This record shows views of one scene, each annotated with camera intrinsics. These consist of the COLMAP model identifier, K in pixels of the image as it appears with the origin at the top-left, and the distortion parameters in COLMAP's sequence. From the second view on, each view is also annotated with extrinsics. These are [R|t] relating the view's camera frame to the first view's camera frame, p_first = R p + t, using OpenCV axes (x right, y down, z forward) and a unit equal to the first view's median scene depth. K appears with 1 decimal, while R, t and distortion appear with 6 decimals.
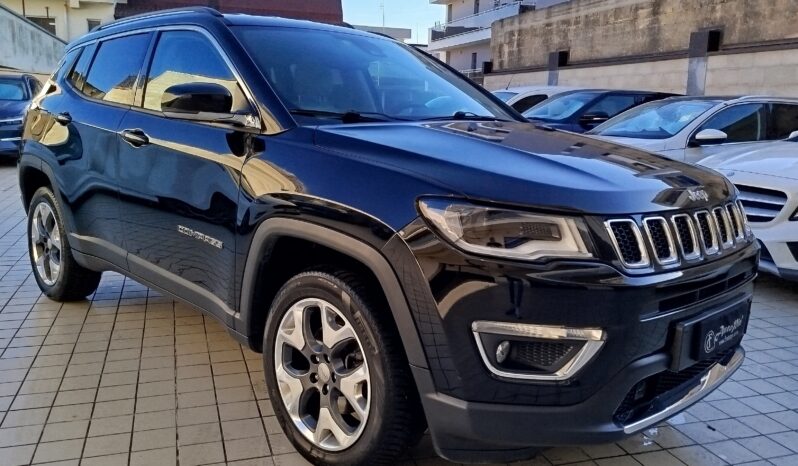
lens RADIAL K [[706.4, 0, 396.6], [0, 706.4, 232.3], [0, 0, 1]] dist [0.045376, -0.057661]
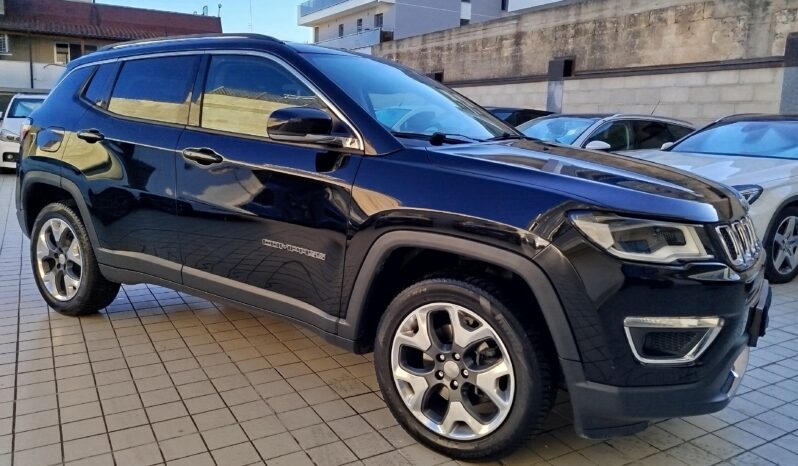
lens RADIAL K [[626.4, 0, 397.2], [0, 626.4, 212.3], [0, 0, 1]] dist [0.028642, -0.007172]
pose [[0.976879, -0.025775, 0.212234, -0.335537], [0.031047, 0.999286, -0.021543, -0.025791], [-0.211527, 0.027634, 0.976981, 0.043822]]
